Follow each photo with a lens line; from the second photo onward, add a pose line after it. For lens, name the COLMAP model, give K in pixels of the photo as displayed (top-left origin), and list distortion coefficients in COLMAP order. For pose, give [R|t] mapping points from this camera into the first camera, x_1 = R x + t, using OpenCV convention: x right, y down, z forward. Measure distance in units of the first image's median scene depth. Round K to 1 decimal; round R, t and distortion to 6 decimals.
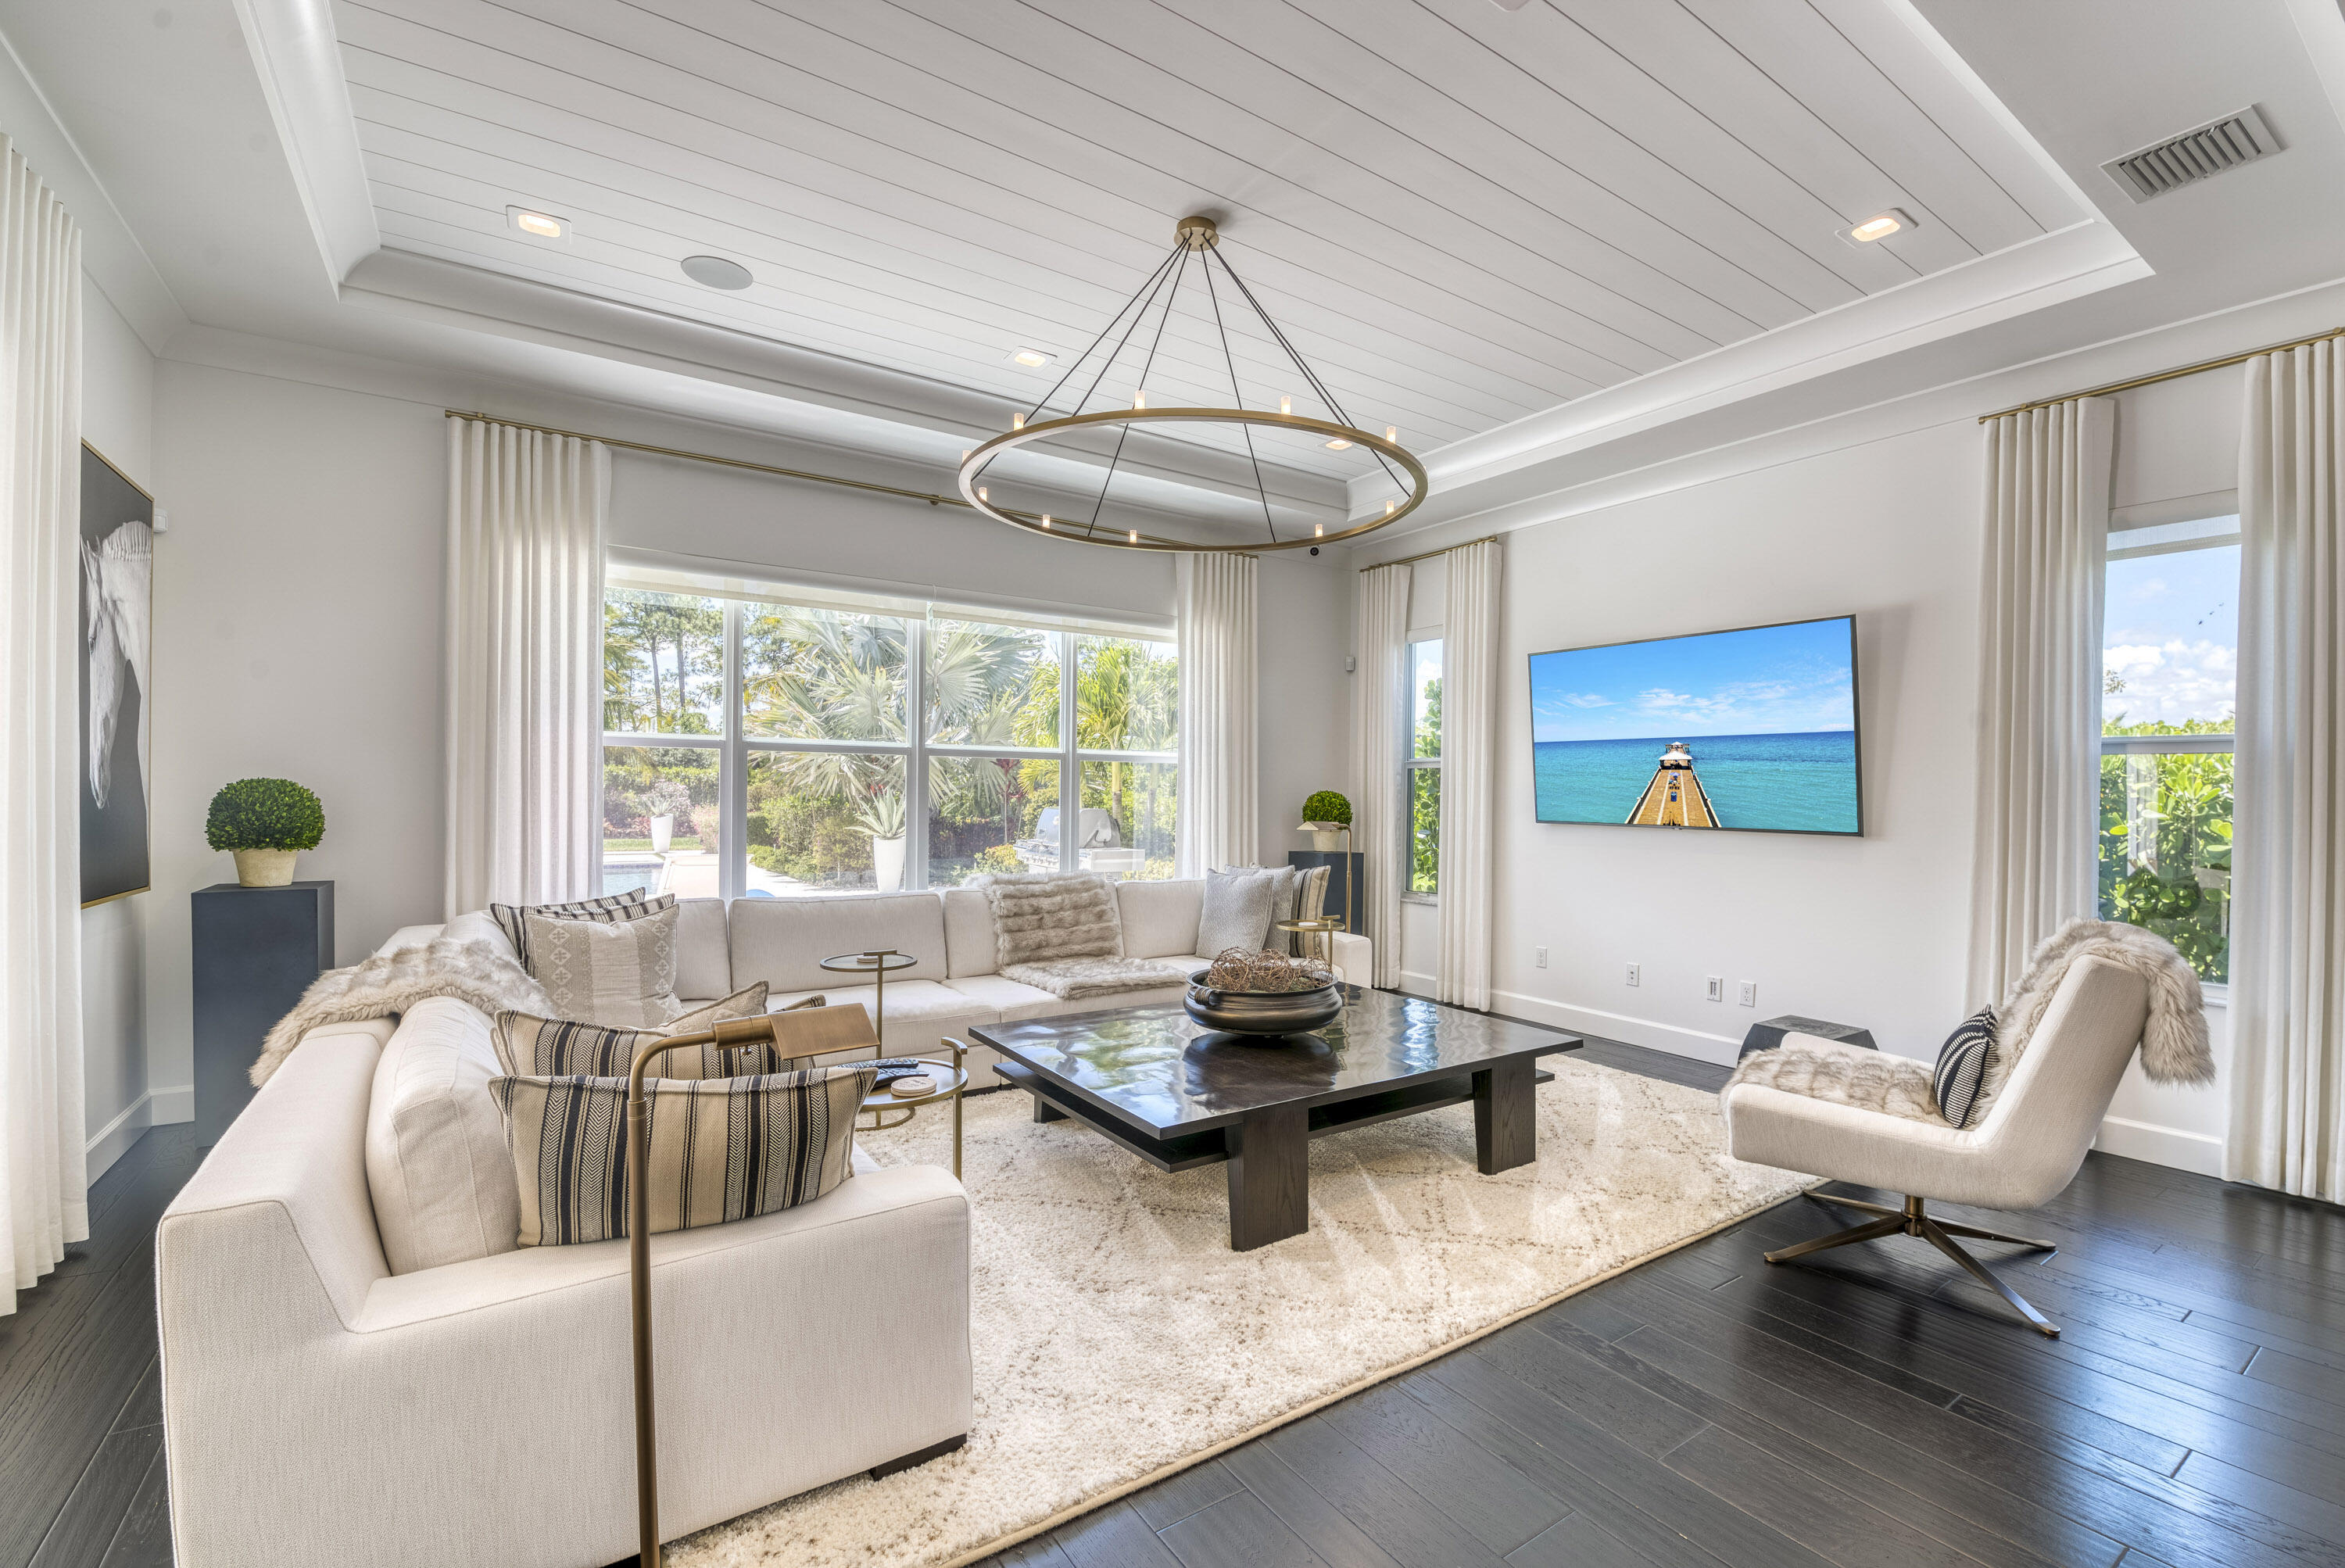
lens RADIAL K [[1006.8, 0, 1177.6], [0, 1006.8, 792.8], [0, 0, 1]] dist [-0.004229, -0.005322]
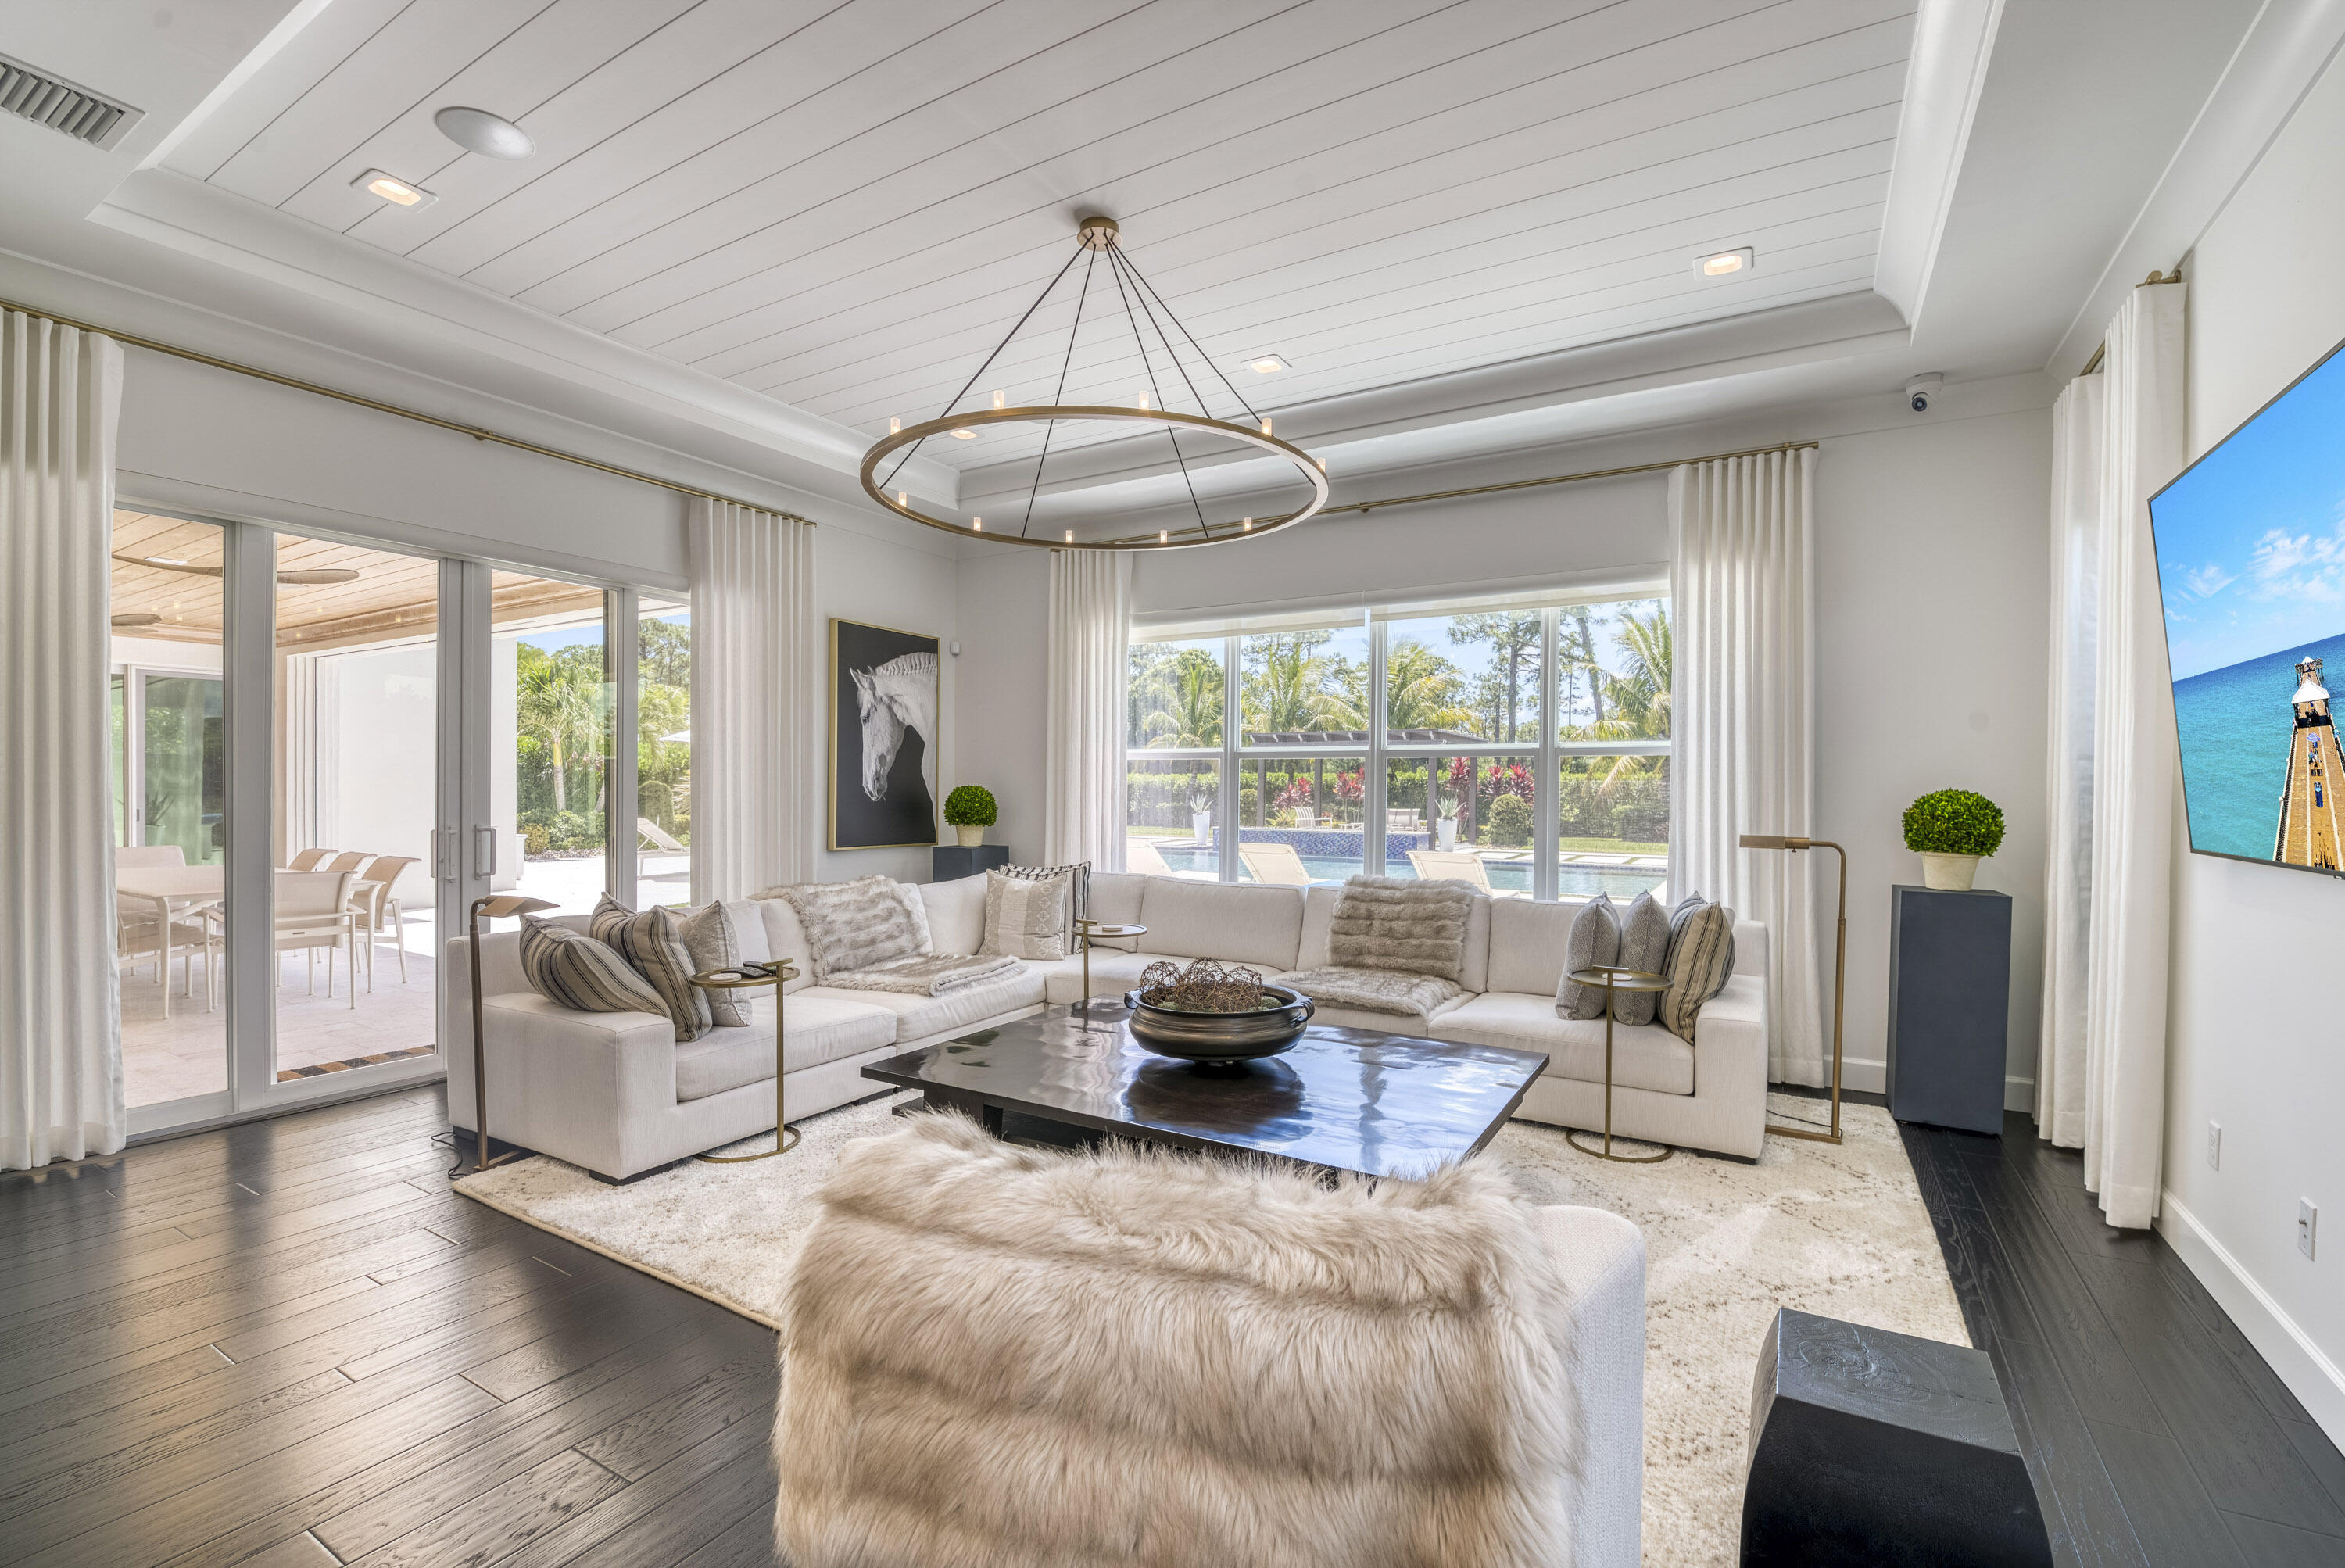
lens RADIAL K [[1006.8, 0, 1216.4], [0, 1006.8, 792.5], [0, 0, 1]] dist [-0.004229, -0.005322]
pose [[0.441918, -0.004577, -0.897044, 0.656940], [-0.003836, 0.999968, -0.006993, 0.006998], [0.897047, 0.006531, 0.441886, 0.447676]]
